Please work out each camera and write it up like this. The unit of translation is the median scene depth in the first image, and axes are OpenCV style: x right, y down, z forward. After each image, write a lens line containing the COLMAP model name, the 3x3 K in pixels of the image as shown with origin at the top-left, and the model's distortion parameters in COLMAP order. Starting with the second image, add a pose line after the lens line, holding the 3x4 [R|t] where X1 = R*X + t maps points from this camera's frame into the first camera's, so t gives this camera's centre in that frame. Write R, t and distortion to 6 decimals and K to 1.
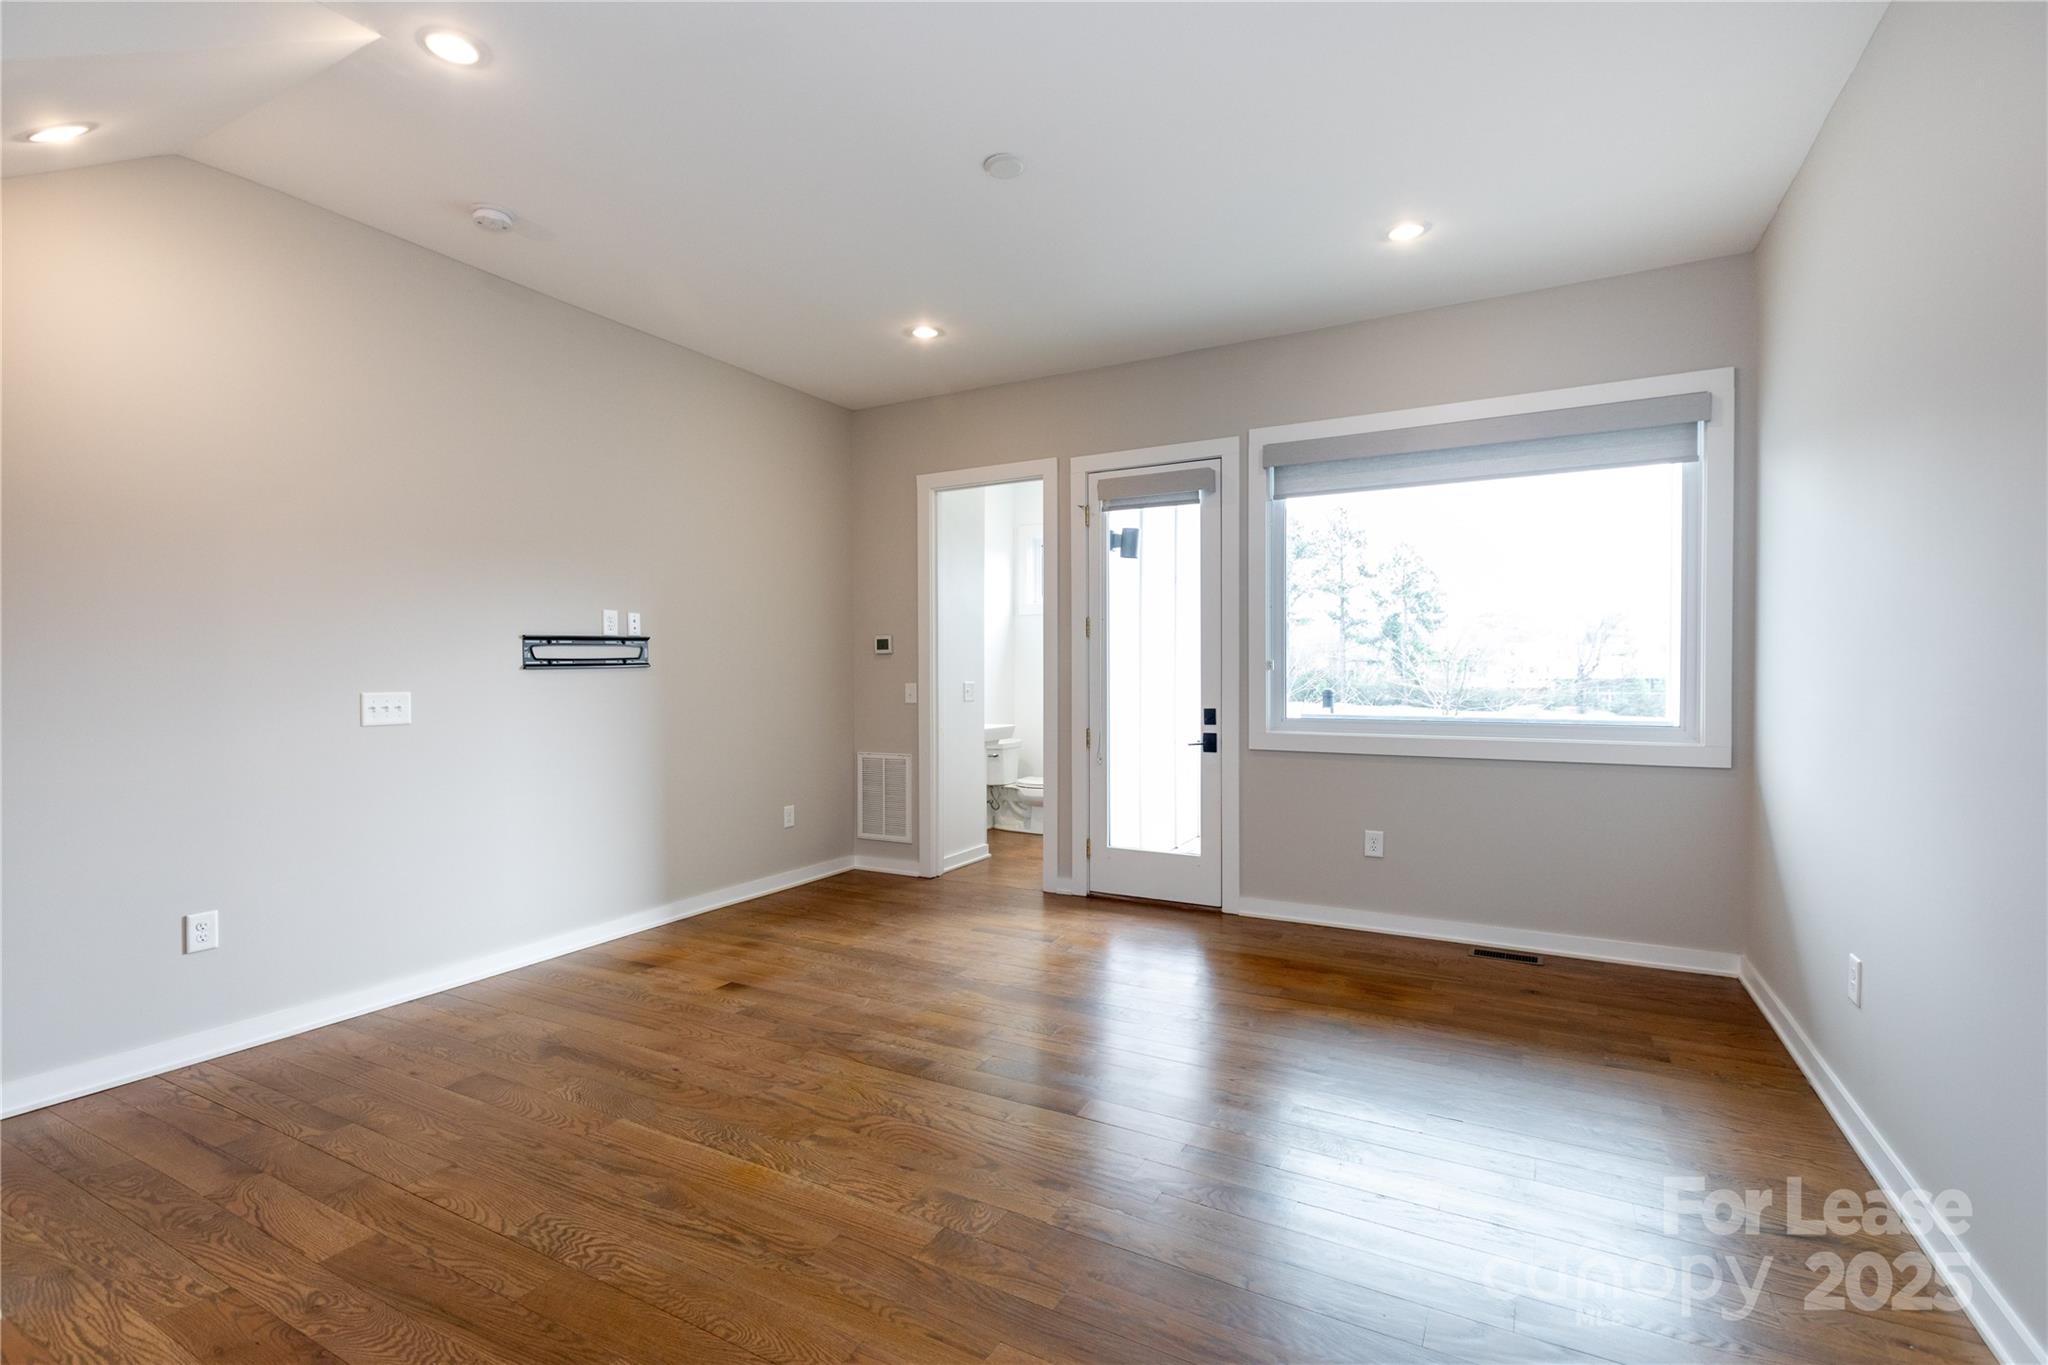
lens RADIAL K [[937.9, 0, 1008.9], [0, 937.9, 681.7], [0, 0, 1]] dist [-0.000257, -0.001509]
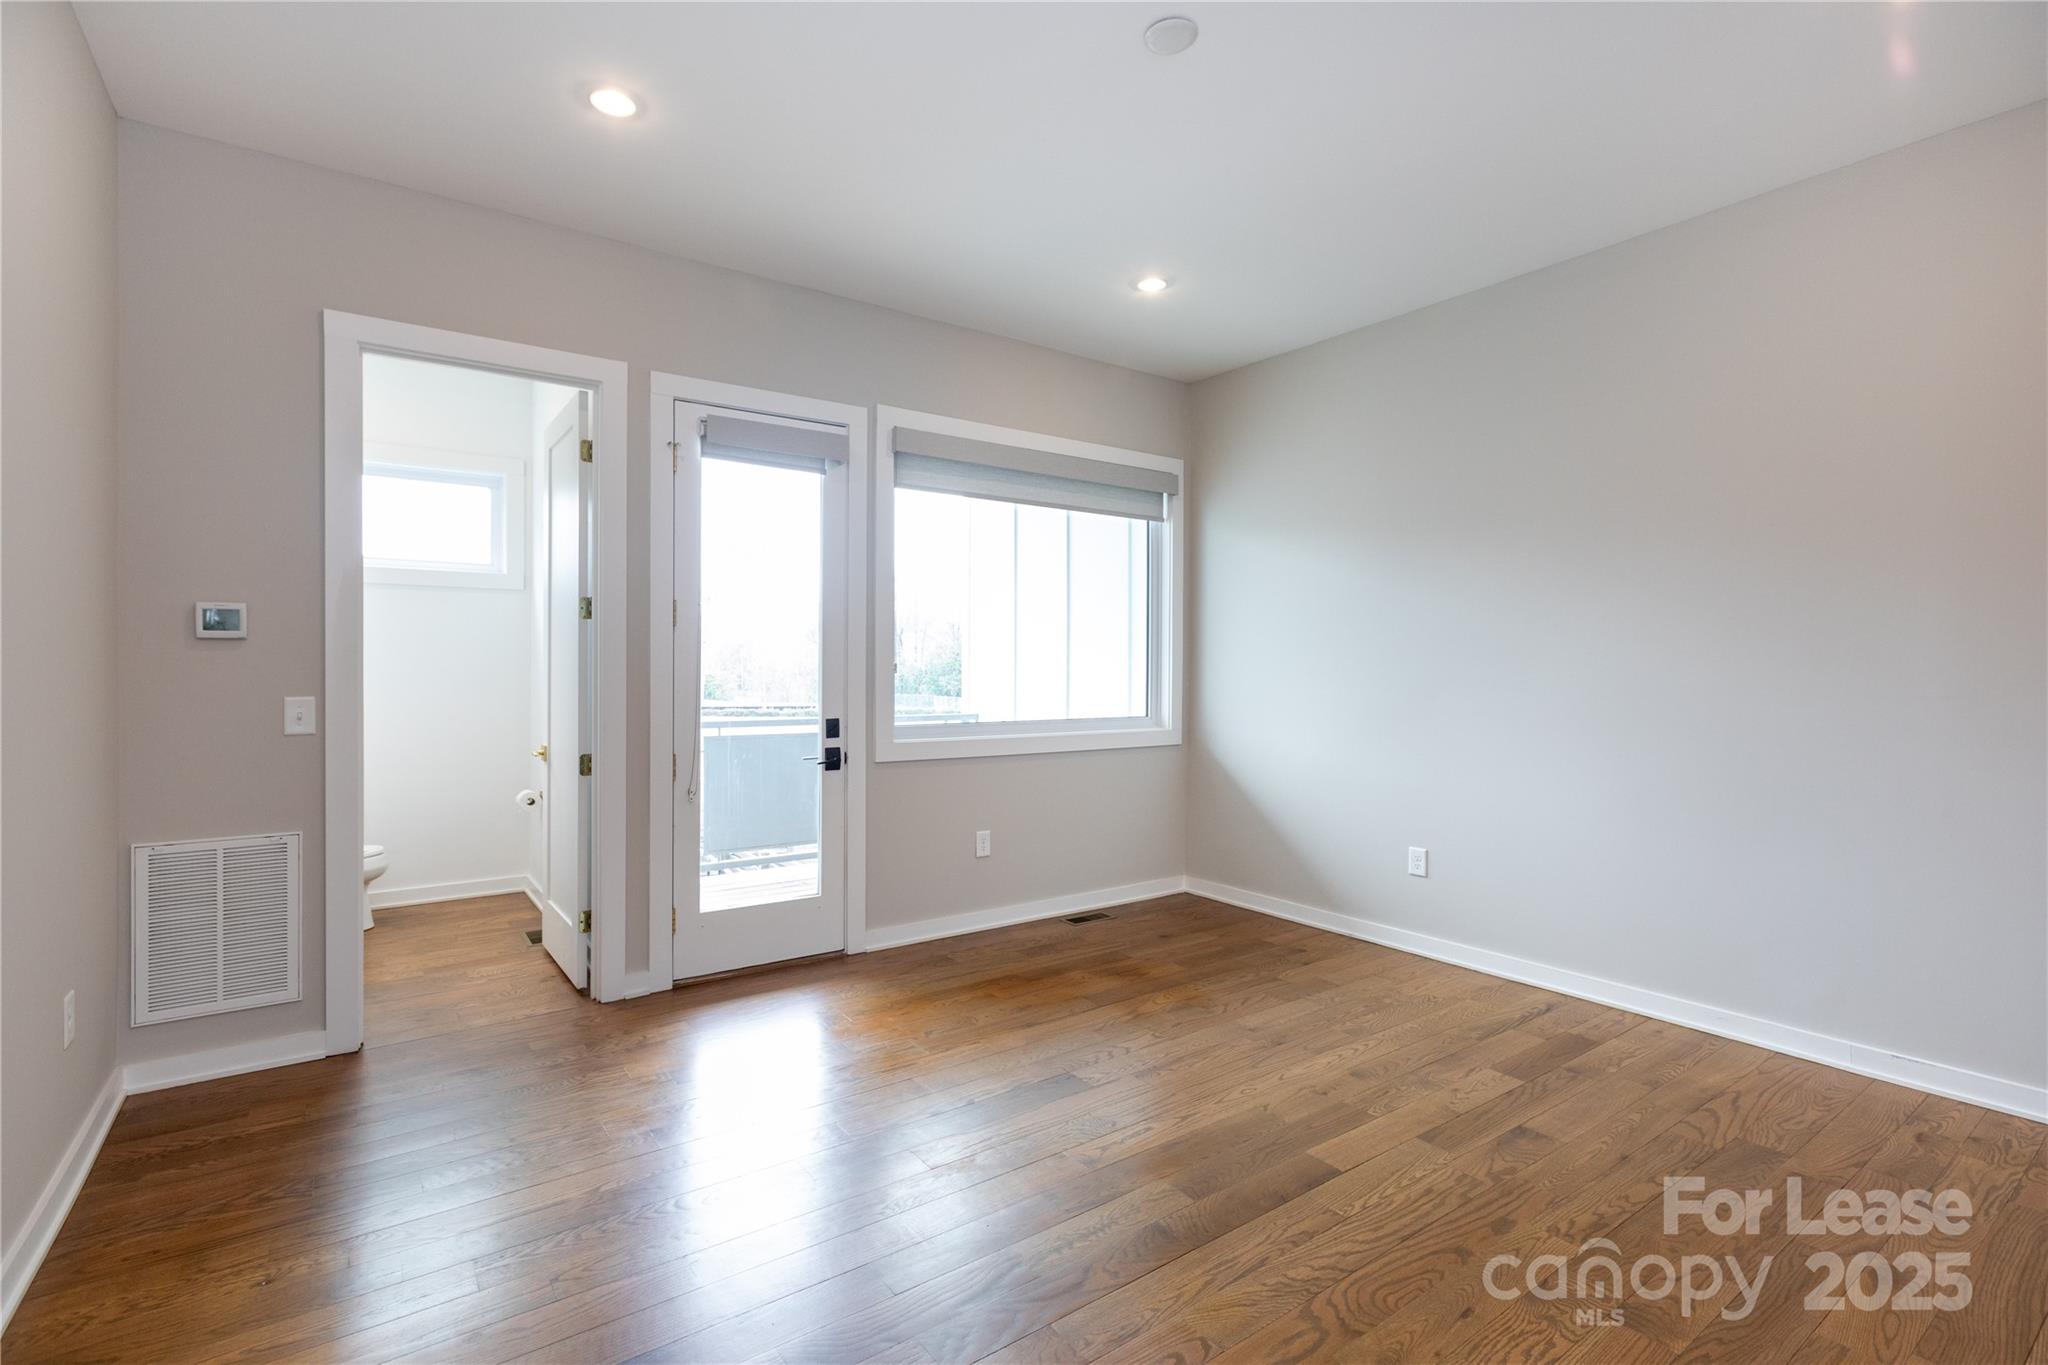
lens RADIAL K [[937.9, 0, 1005.6], [0, 937.9, 673.6], [0, 0, 1]] dist [-0.000257, -0.001509]
pose [[0.435957, -0.000057, 0.899968, -0.479038], [0.005630, 0.999981, -0.002665, -0.009009], [-0.899950, 0.006229, 0.435948, 0.486495]]
